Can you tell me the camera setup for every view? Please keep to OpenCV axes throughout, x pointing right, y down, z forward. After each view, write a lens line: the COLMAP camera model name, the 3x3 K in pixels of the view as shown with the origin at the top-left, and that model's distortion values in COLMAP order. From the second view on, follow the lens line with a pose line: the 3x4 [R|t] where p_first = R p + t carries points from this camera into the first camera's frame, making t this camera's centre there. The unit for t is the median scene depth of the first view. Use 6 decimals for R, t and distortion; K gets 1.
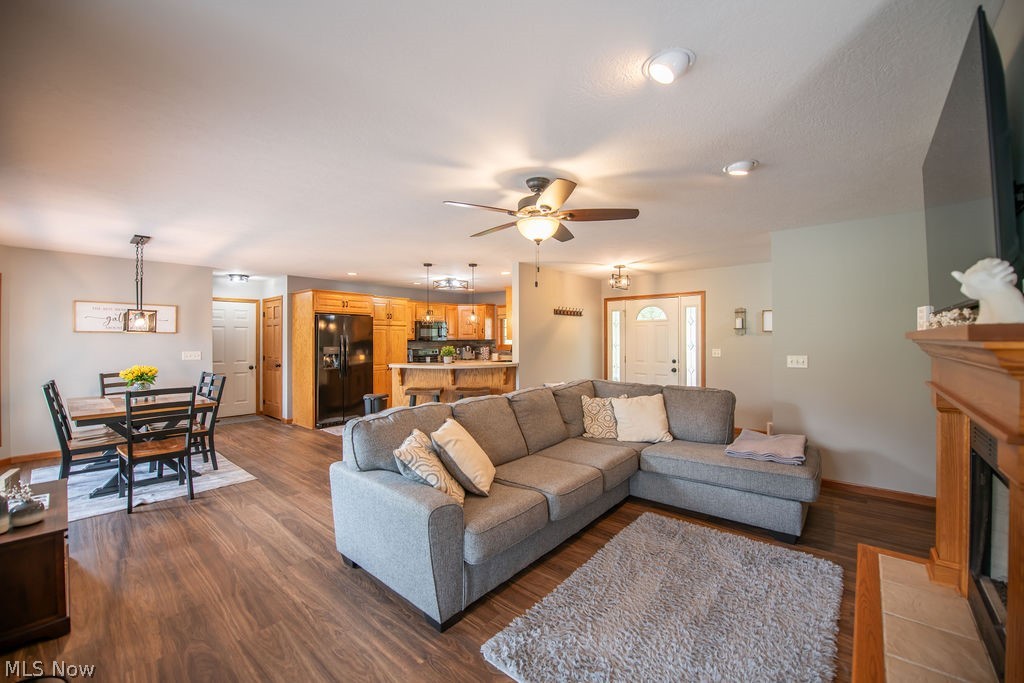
lens RADIAL K [[405.9, 0, 516.3], [0, 405.9, 335.3], [0, 0, 1]] dist [-0.018350, -0.001778]
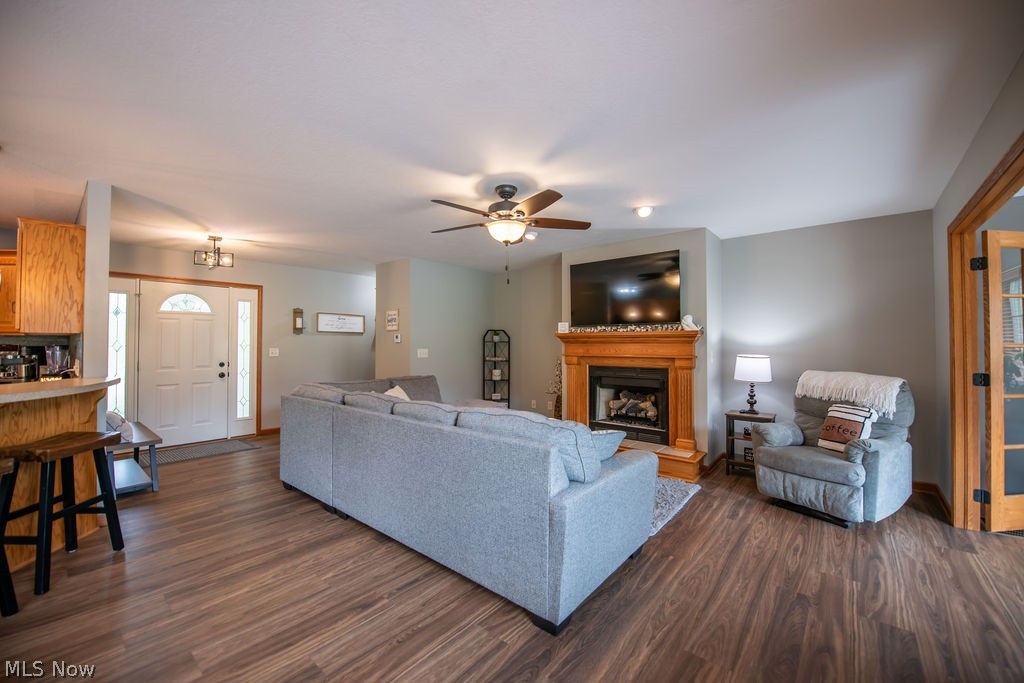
lens RADIAL K [[405.9, 0, 512.2], [0, 405.9, 337.0], [0, 0, 1]] dist [-0.018350, -0.001778]
pose [[-0.007887, 0.018732, 0.999793, -1.066875], [-0.007661, 0.999794, -0.018792, 0.046798], [-0.999940, -0.007808, -0.007742, 1.012251]]
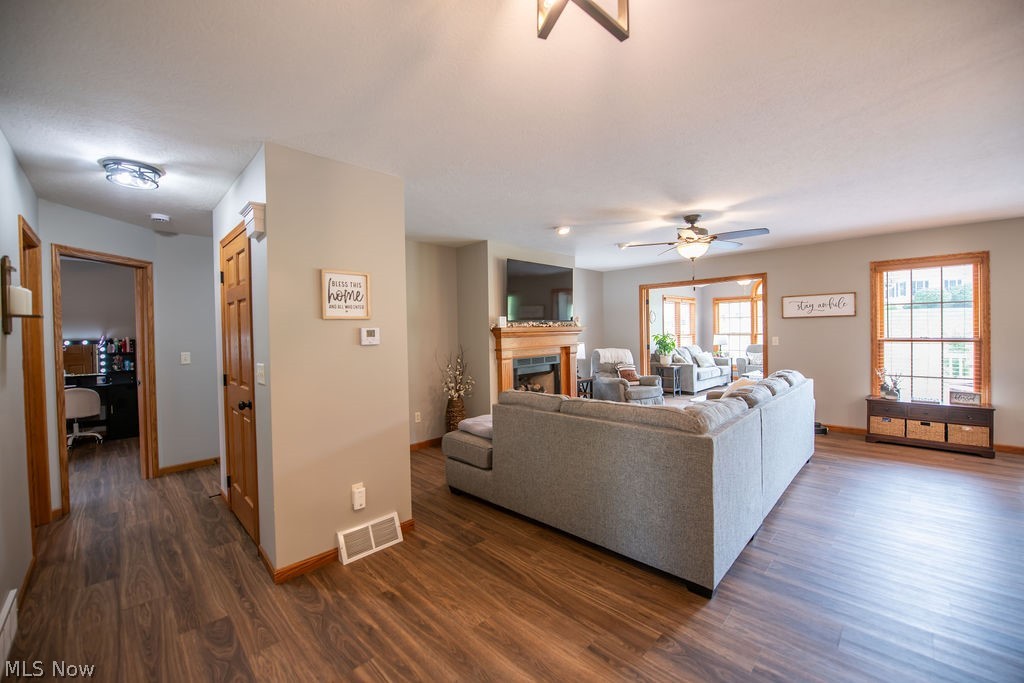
lens RADIAL K [[405.9, 0, 507.4], [0, 405.9, 341.6], [0, 0, 1]] dist [-0.018350, -0.001778]
pose [[-0.995310, 0.017495, 0.095142, 0.599977], [0.019131, 0.999684, 0.016315, 0.021179], [-0.094827, 0.018059, -0.995330, 2.531456]]
